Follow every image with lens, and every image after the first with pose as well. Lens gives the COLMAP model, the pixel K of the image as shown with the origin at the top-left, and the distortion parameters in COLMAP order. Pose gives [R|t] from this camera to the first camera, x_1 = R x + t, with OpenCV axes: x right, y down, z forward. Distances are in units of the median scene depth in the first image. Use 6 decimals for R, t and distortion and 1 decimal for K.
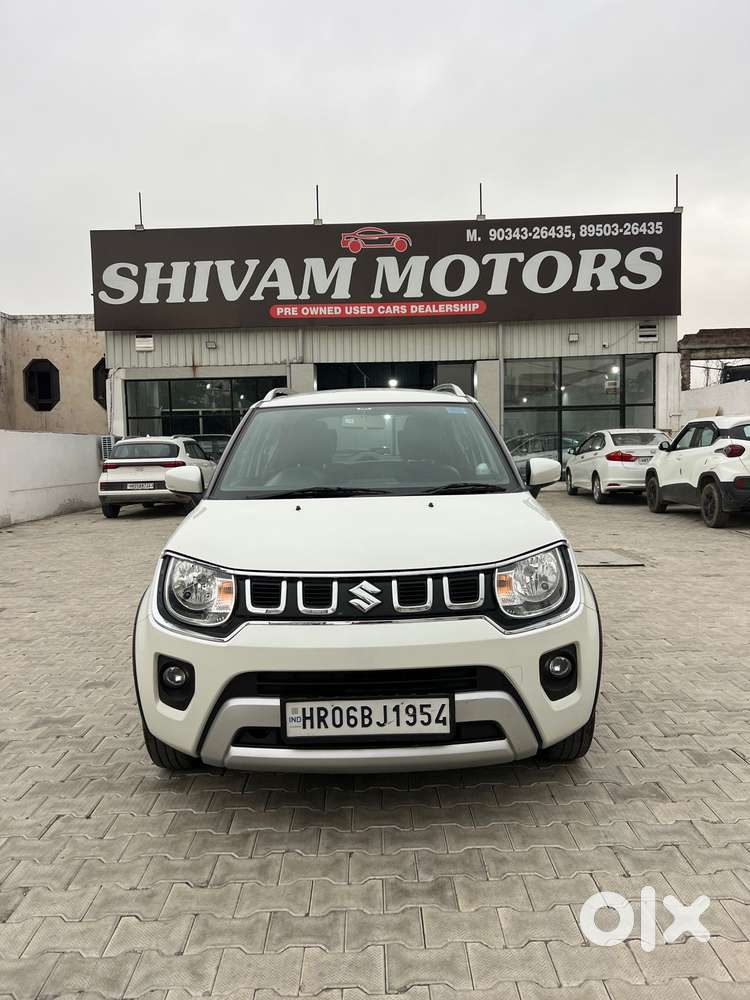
lens RADIAL K [[750.5, 0, 375.0], [0, 750.5, 500.0], [0, 0, 1]] dist [0.051773, -0.063967]
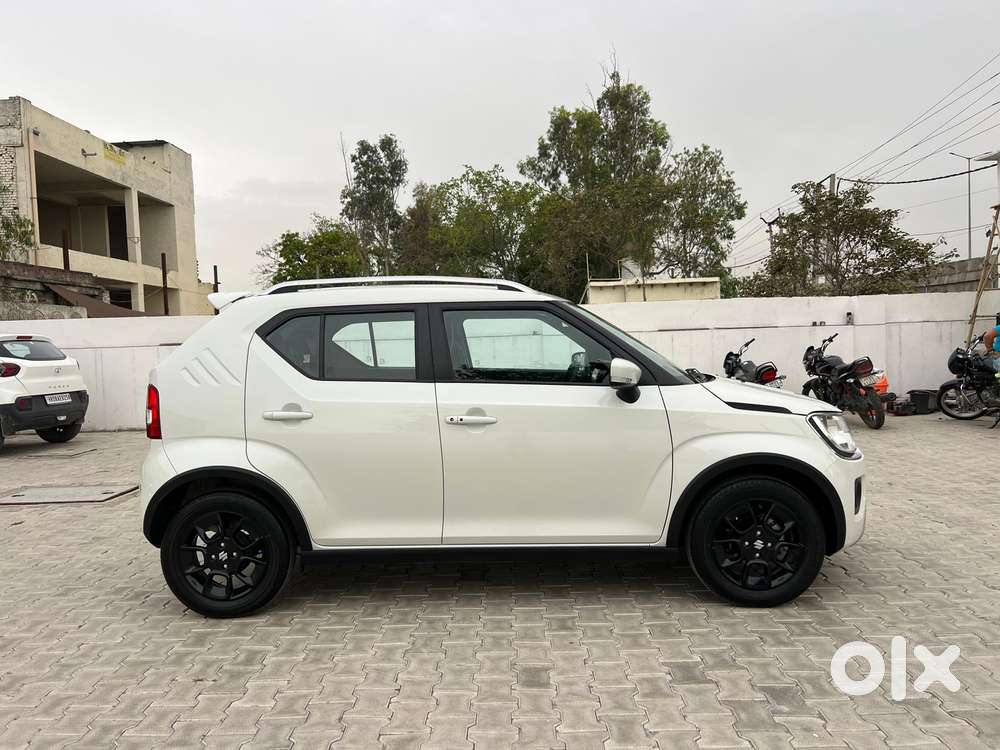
lens RADIAL K [[752.5, 0, 491.4], [0, 752.5, 378.2], [0, 0, 1]] dist [0.041017, -0.041160]
pose [[0.039919, -0.029513, 0.998767, -0.231293], [0.097926, 0.994867, 0.025484, -0.011483], [-0.994393, 0.096788, 0.042604, 0.215094]]
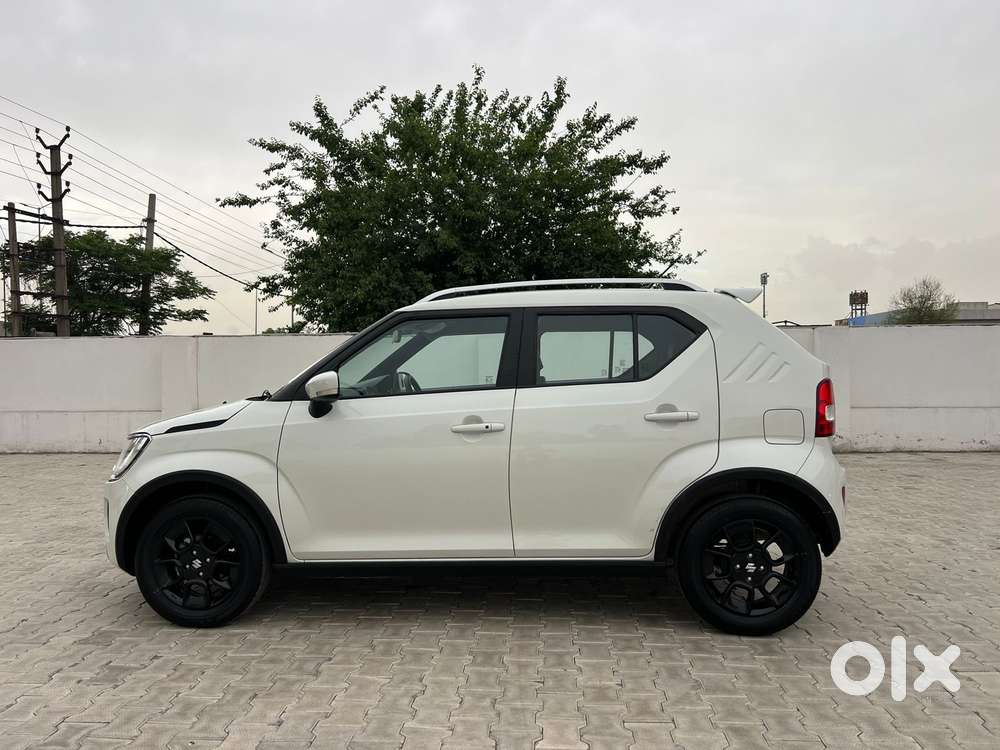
lens RADIAL K [[752.3, 0, 493.3], [0, 752.3, 378.3], [0, 0, 1]] dist [0.043971, -0.050968]
pose [[-0.079189, 0.027431, -0.996482, 0.220897], [-0.051957, 0.998149, 0.031605, -0.016930], [0.995505, 0.054277, -0.077618, 0.246298]]
